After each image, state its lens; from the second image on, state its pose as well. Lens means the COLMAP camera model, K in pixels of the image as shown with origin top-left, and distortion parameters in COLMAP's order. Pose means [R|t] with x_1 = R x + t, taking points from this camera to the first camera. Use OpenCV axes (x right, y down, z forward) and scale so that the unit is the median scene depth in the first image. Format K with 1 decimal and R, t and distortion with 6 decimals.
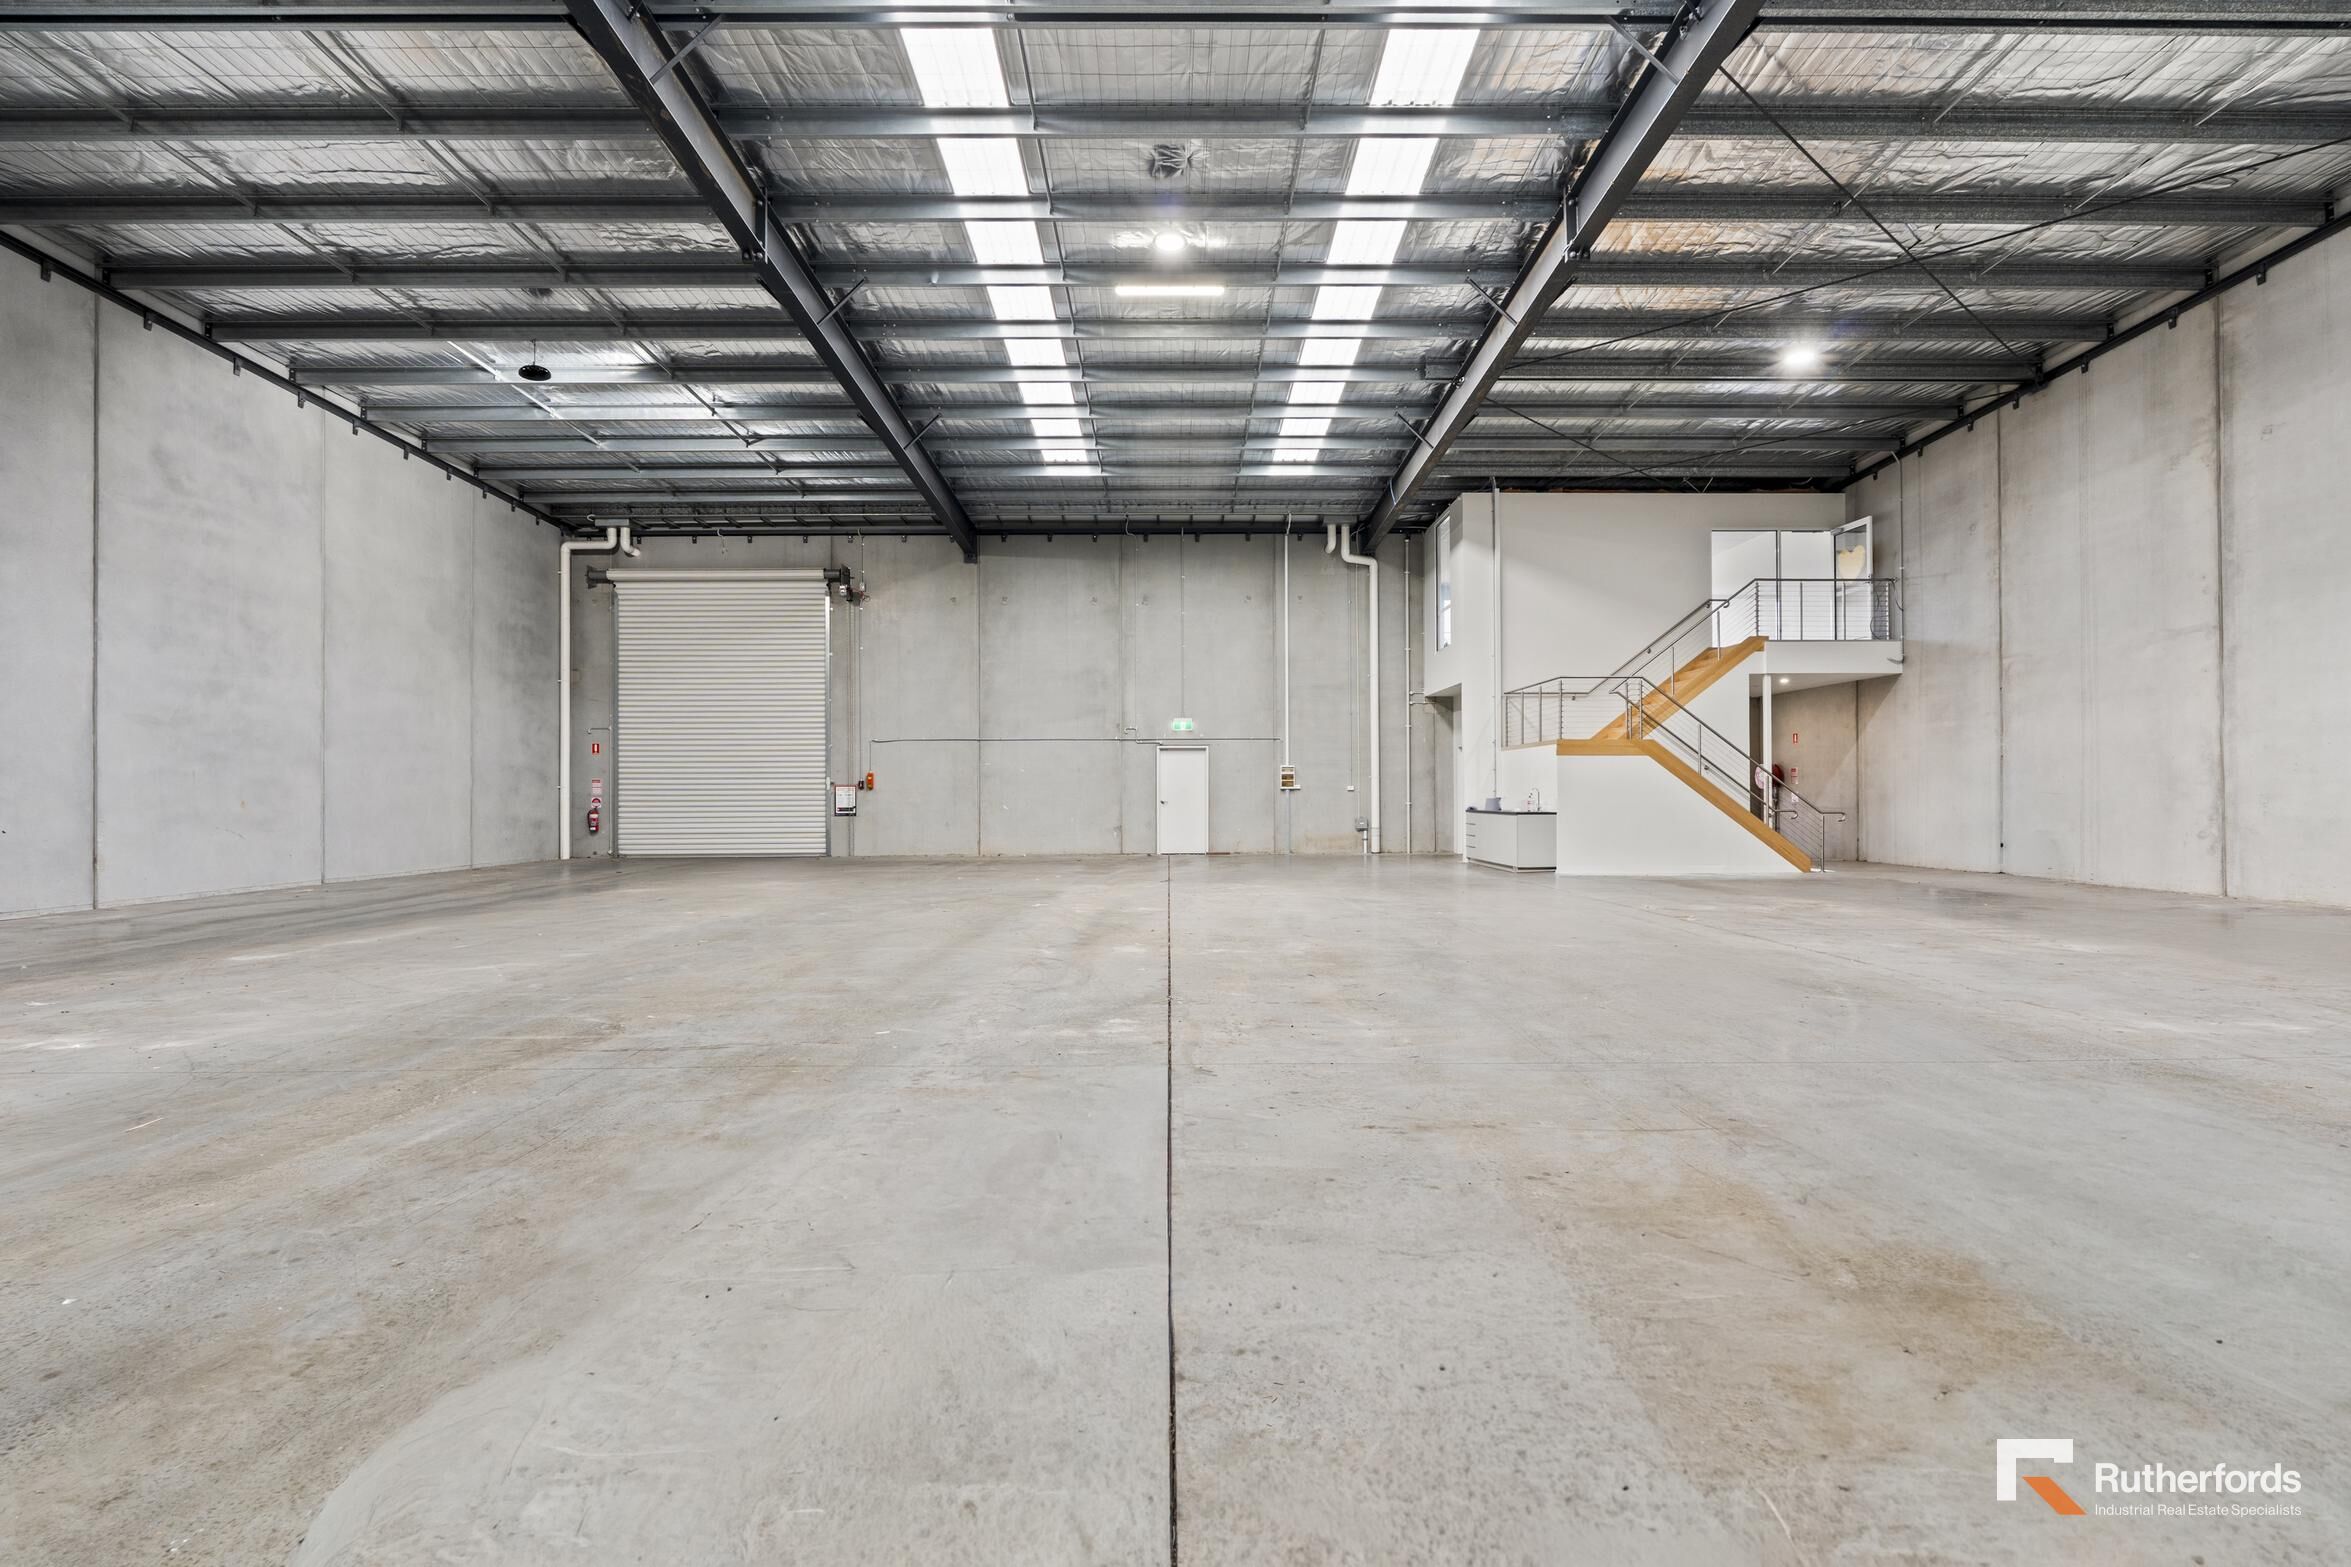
lens RADIAL K [[1023.8, 0, 1168.3], [0, 1023.8, 787.6], [0, 0, 1]] dist [-0.005012, 0.001313]
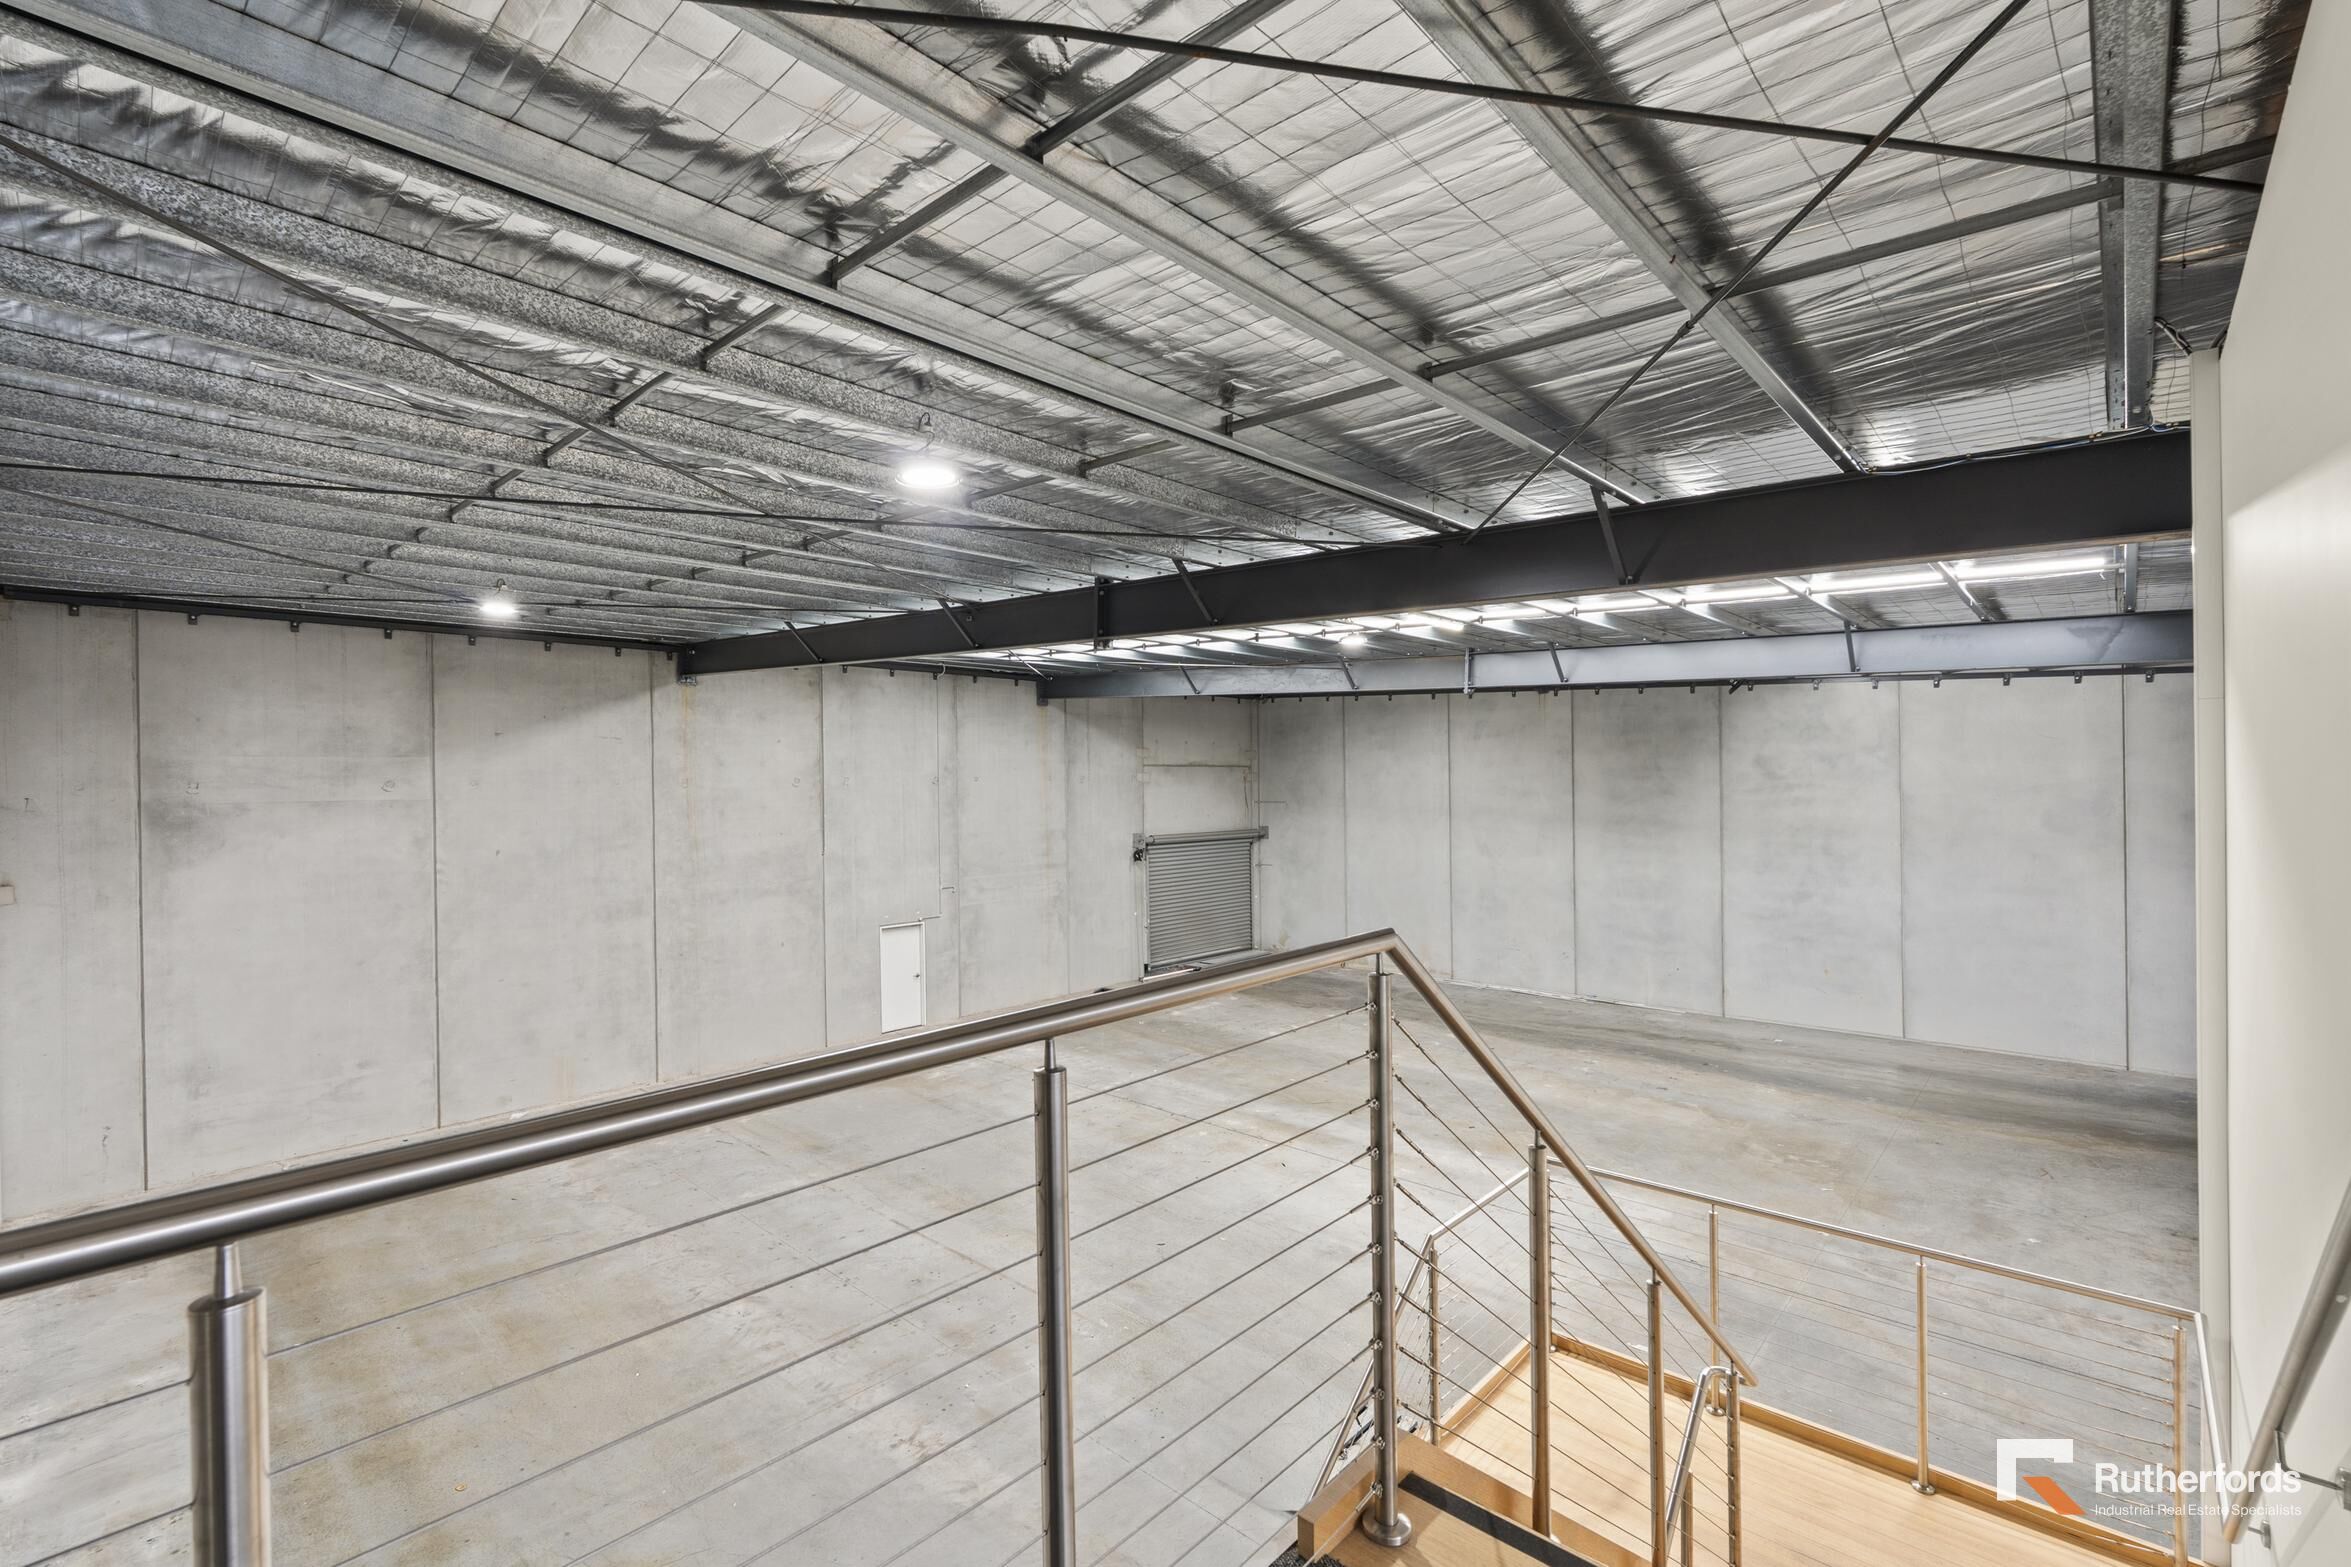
lens RADIAL K [[1023.8, 0, 1181.9], [0, 1023.8, 776.0], [0, 0, 1]] dist [-0.005012, 0.001313]
pose [[-0.679344, 0.007172, -0.733785, 0.600260], [0.018181, 0.999810, -0.007060, -0.198597], [0.733595, -0.018137, -0.679345, 0.943745]]
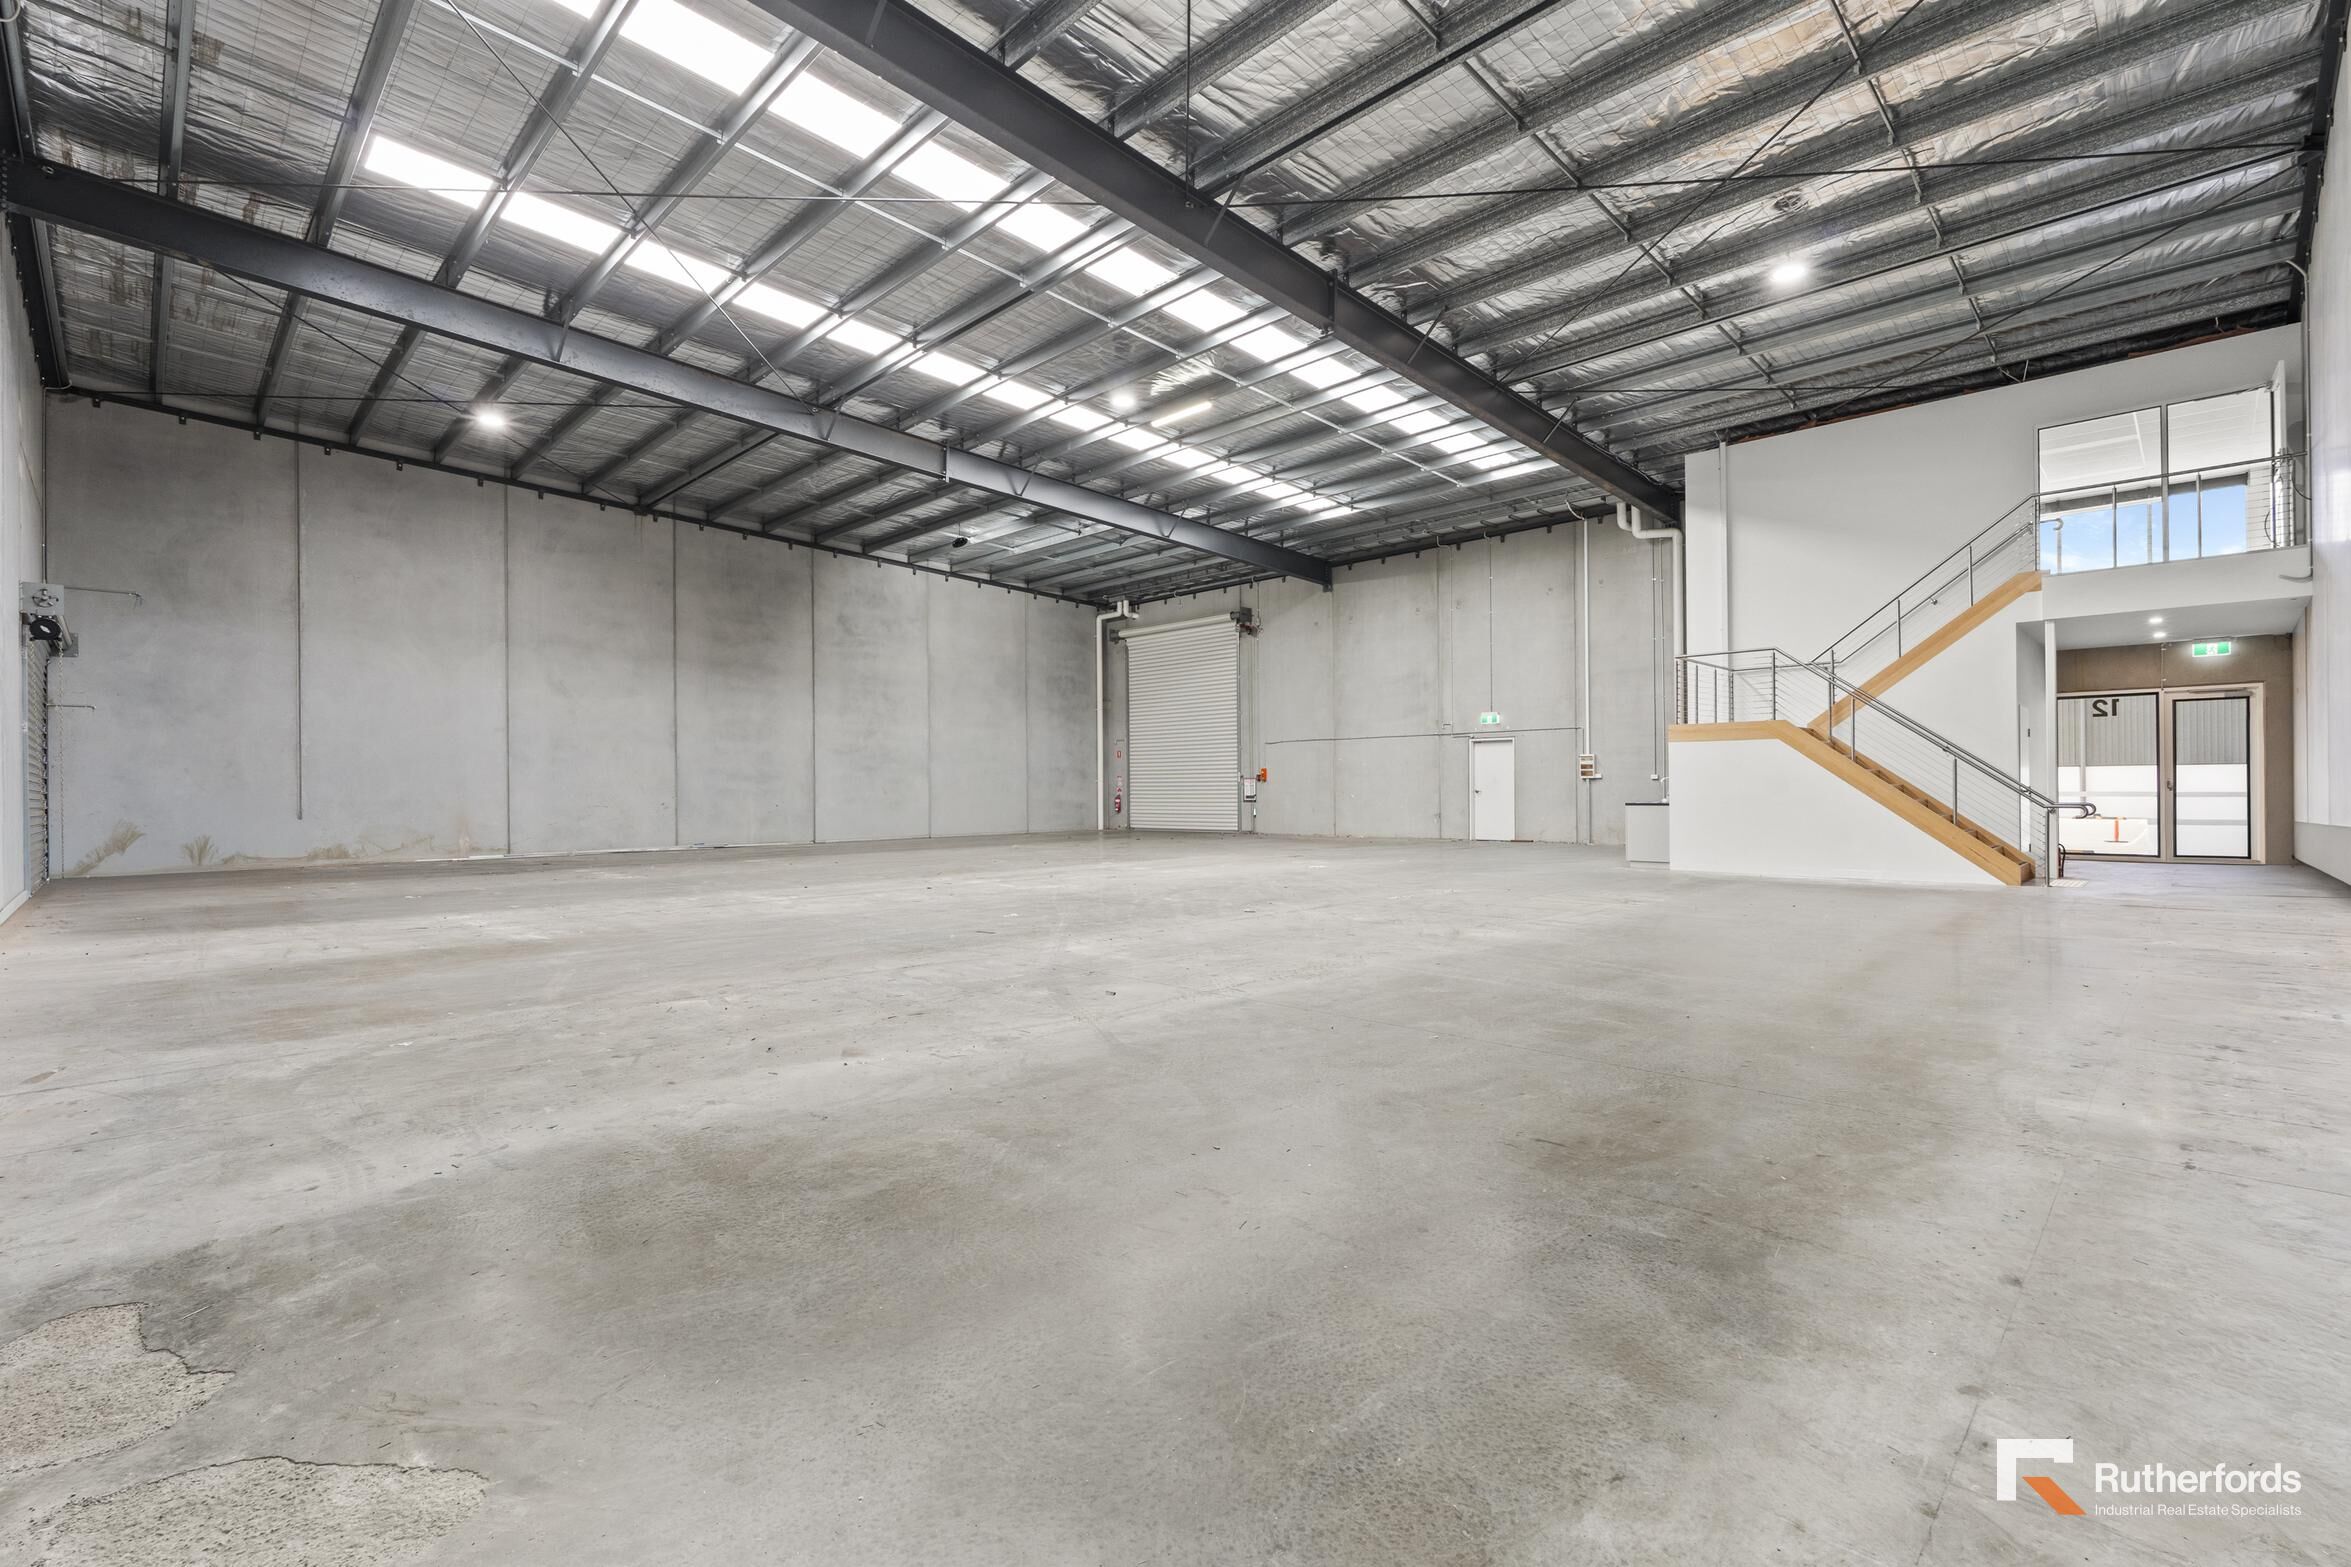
lens RADIAL K [[1023.8, 0, 1175.2], [0, 1023.8, 774.9], [0, 0, 1]] dist [-0.005012, 0.001313]
pose [[0.708133, -0.009434, -0.706016, 0.580731], [0.011434, 0.999933, -0.001892, -0.004911], [0.705986, -0.006733, 0.708193, 0.023381]]
